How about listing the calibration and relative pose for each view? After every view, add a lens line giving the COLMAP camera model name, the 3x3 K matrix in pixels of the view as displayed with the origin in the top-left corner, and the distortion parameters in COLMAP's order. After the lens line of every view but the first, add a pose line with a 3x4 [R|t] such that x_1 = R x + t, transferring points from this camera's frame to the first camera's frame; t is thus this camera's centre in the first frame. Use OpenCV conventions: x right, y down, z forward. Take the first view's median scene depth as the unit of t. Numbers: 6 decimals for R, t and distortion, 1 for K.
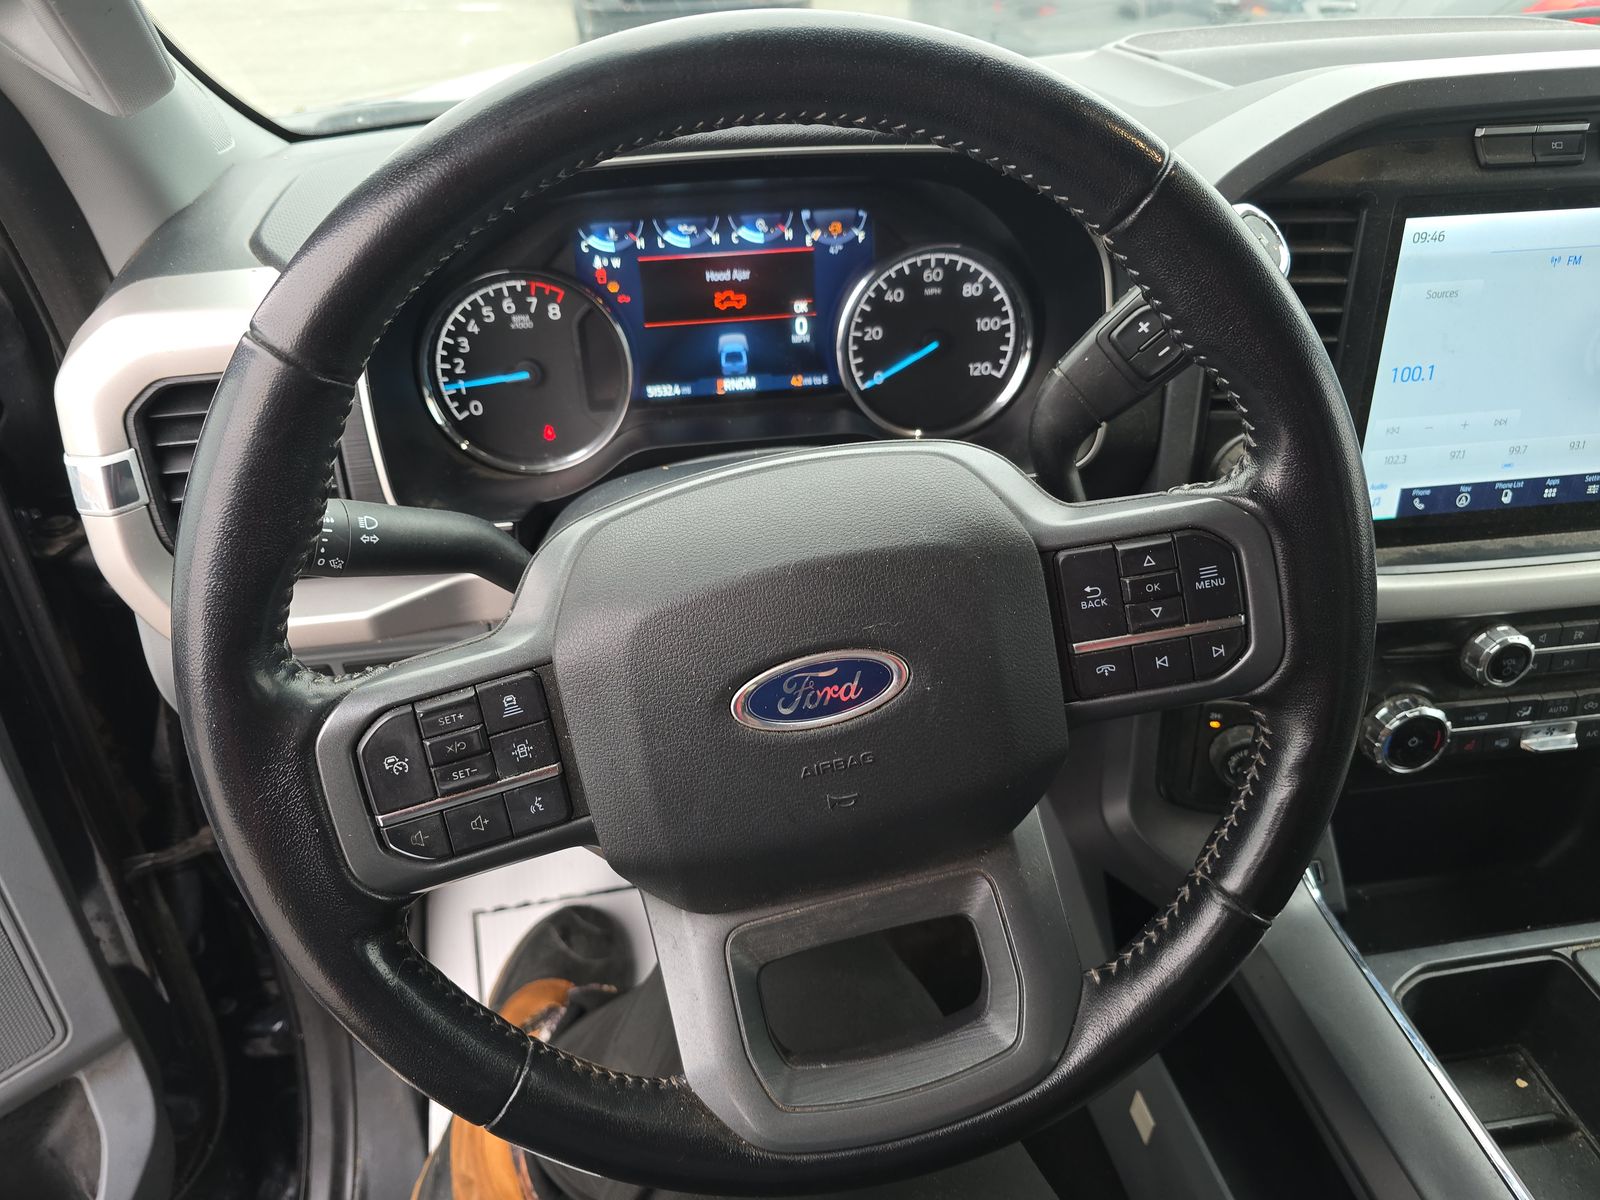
lens RADIAL K [[1118.1, 0, 801.5], [0, 1118.1, 598.3], [0, 0, 1]] dist [0.041335, -0.024706]
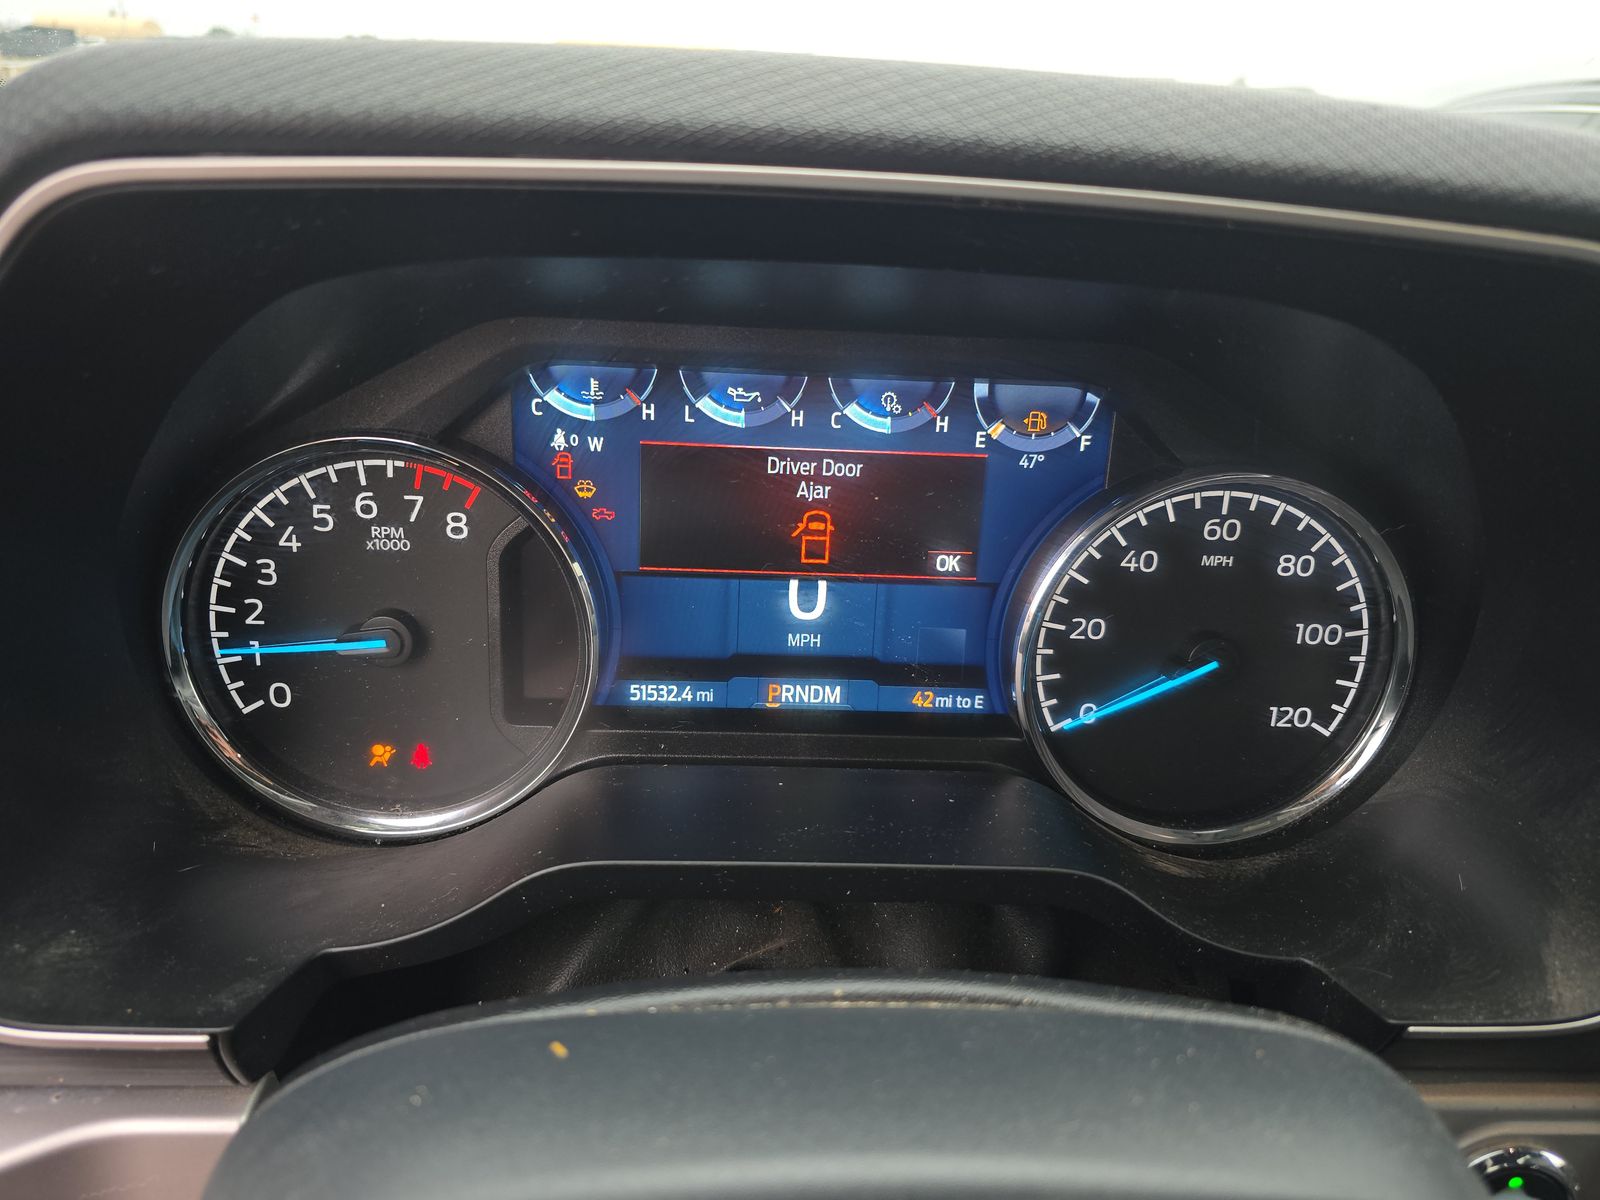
lens RADIAL K [[1118.1, 0, 794.8], [0, 1118.1, 597.4], [0, 0, 1]] dist [0.041335, -0.024706]
pose [[0.992722, 0.105067, -0.058853, -0.039377], [-0.114217, 0.976346, -0.183583, -0.147741], [0.038173, 0.188969, 0.981241, 0.517057]]
